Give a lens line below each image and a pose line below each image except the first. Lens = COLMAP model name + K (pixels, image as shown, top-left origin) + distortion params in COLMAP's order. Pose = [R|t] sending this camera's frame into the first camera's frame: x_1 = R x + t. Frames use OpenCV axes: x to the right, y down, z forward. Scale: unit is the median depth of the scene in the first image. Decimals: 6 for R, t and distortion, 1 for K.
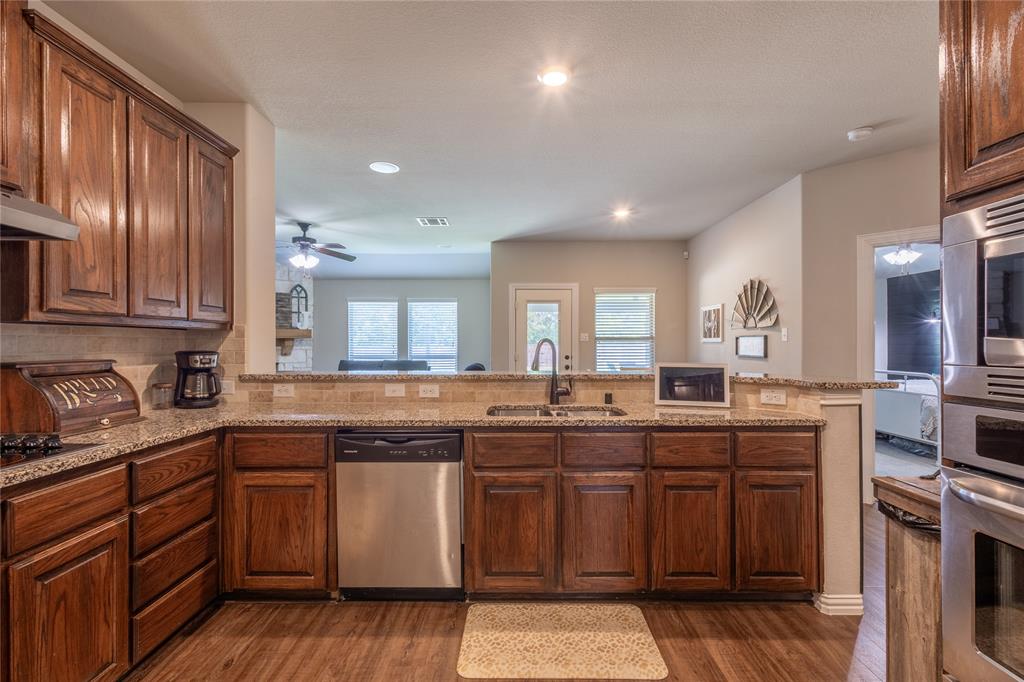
lens RADIAL K [[476.8, 0, 514.1], [0, 476.8, 342.8], [0, 0, 1]] dist [0.013233, -0.003913]
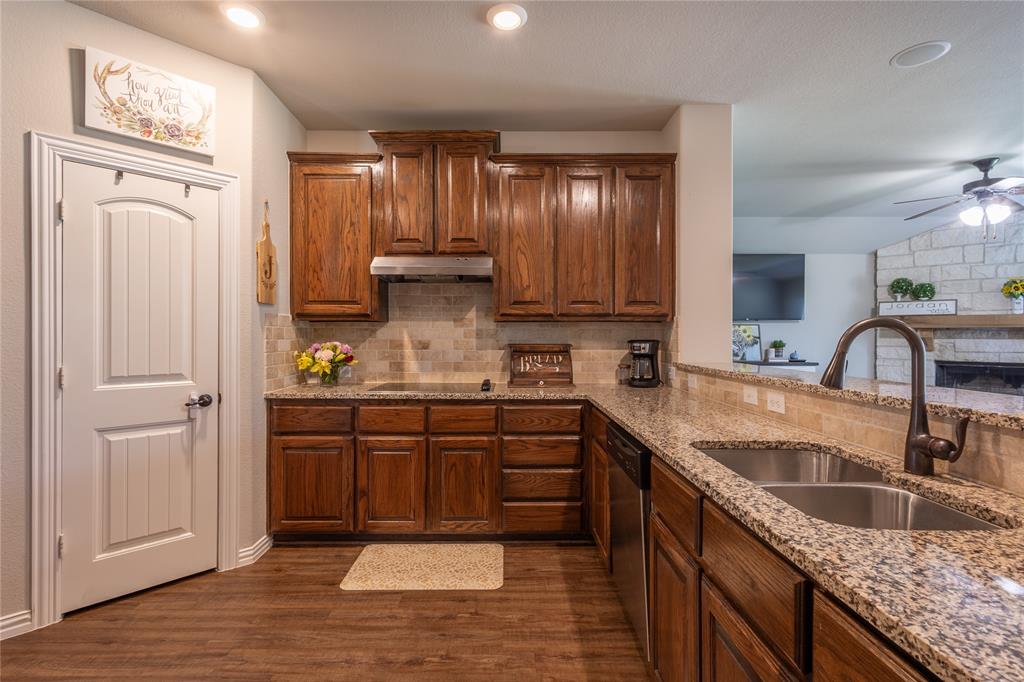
lens RADIAL K [[475.7, 0, 508.6], [0, 475.7, 337.3], [0, 0, 1]] dist [0.008579, -0.000794]
pose [[0.011269, 0.003865, -0.999929, 0.621747], [-0.000385, 0.999992, 0.003861, 0.007881], [0.999936, 0.000341, 0.011270, 0.774996]]
